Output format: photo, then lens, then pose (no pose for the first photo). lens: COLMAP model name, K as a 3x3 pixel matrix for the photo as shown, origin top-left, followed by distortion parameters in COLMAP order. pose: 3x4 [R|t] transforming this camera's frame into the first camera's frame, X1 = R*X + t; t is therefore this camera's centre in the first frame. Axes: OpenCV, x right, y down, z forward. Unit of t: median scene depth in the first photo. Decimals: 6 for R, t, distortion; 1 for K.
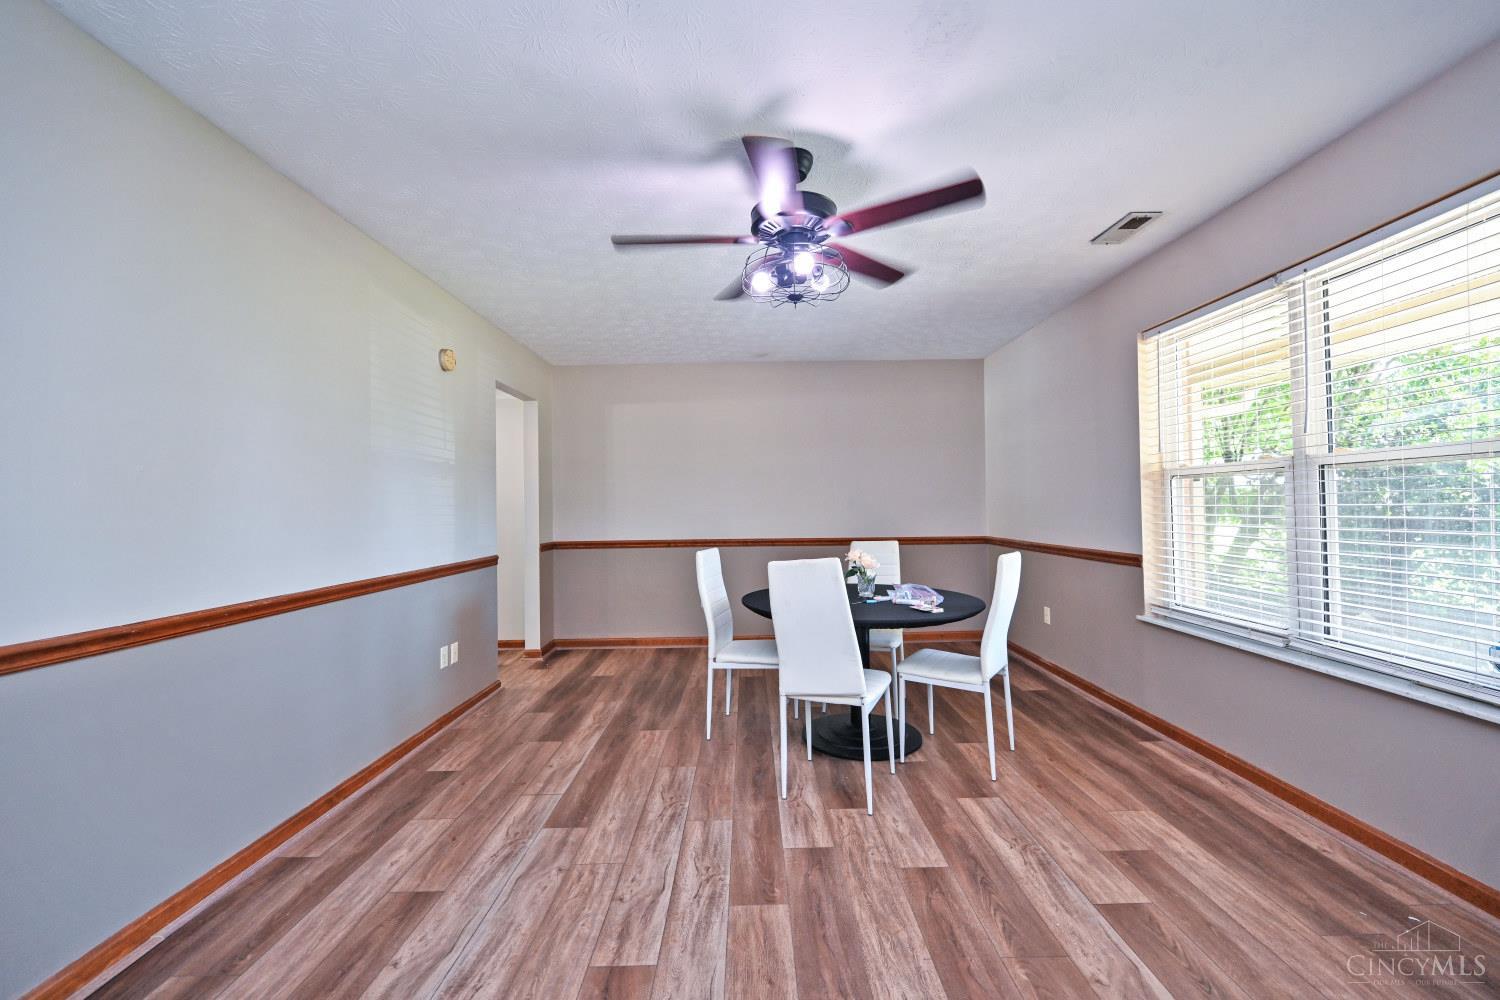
lens RADIAL K [[598.9, 0, 753.8], [0, 598.9, 497.6], [0, 0, 1]] dist [-0.001446, -0.000382]
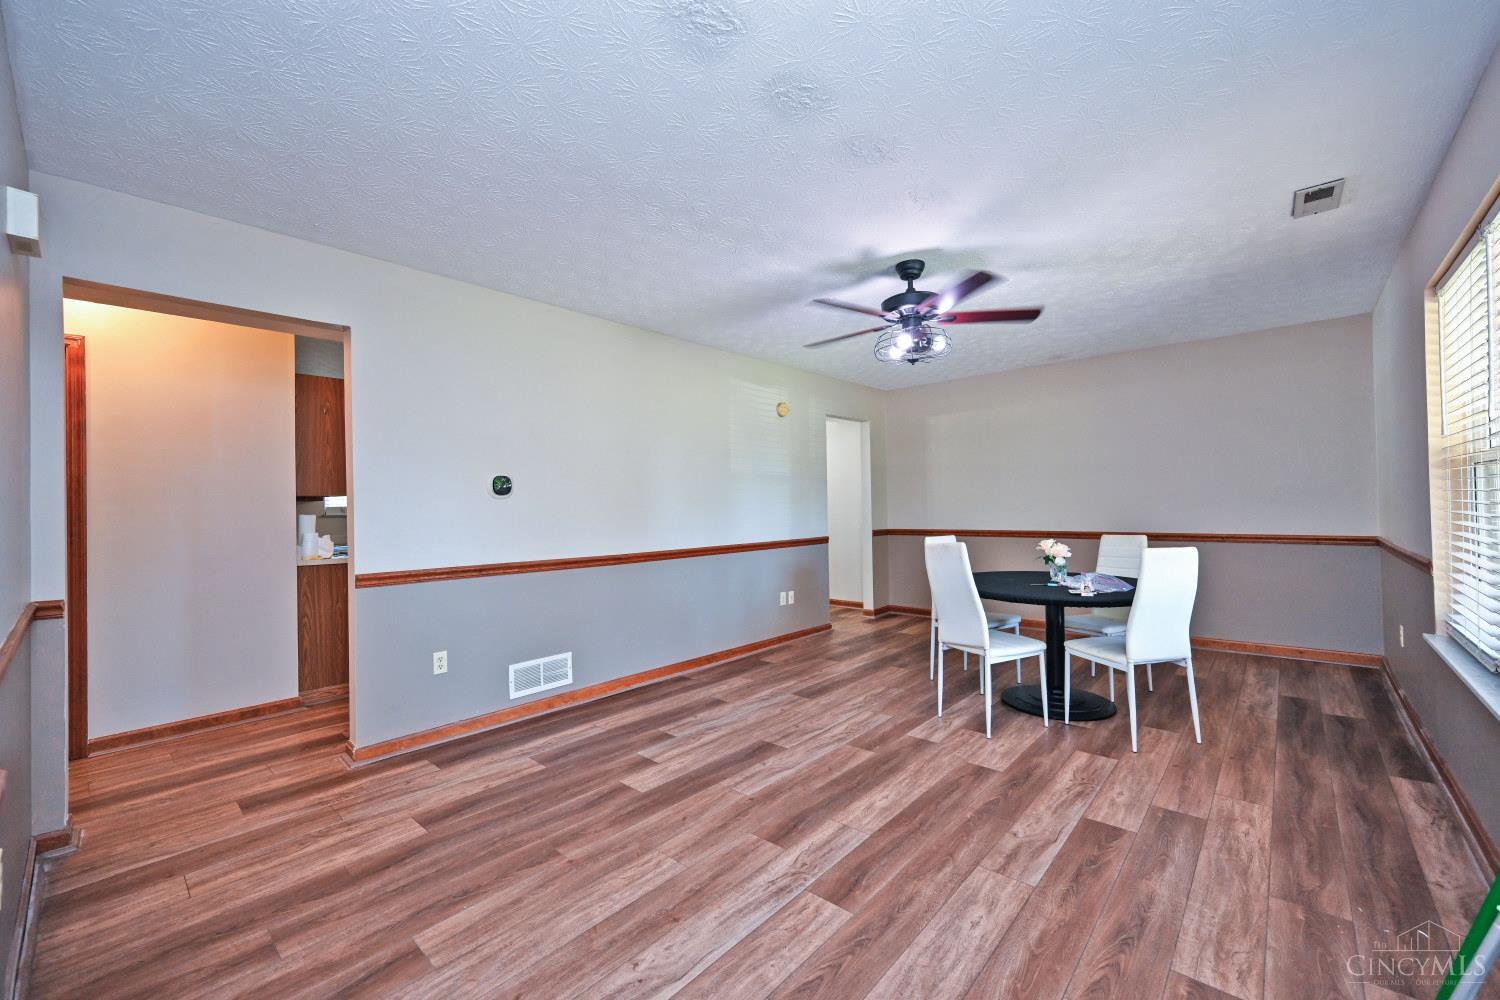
lens RADIAL K [[598.9, 0, 753.8], [0, 598.9, 497.6], [0, 0, 1]] dist [-0.001446, -0.000382]
pose [[0.741189, -0.008588, -0.671241, 0.686223], [0.018550, 0.999798, 0.007691, -0.019105], [0.671040, -0.018152, 0.741199, -0.306466]]
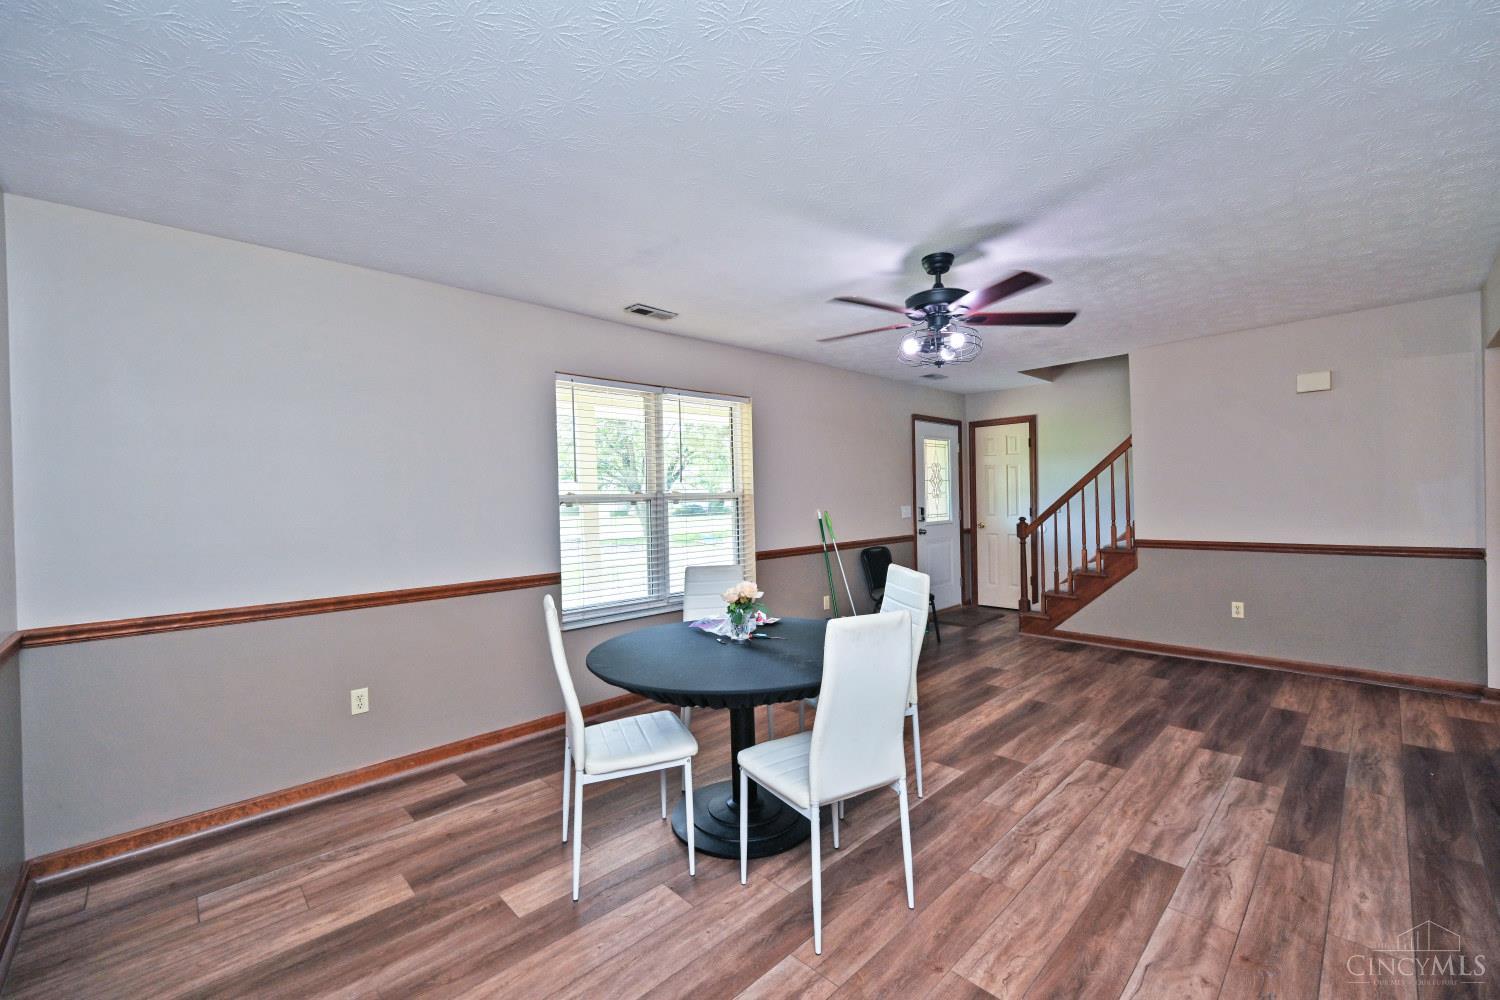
lens RADIAL K [[613.9, 0, 753.0], [0, 613.9, 506.8], [0, 0, 1]] dist [0.000218, -0.000075]
pose [[-0.688730, 0.021245, 0.724706, -0.566510], [0.022897, 0.999709, -0.007546, -0.012262], [-0.724656, 0.011397, -0.689017, 2.035344]]
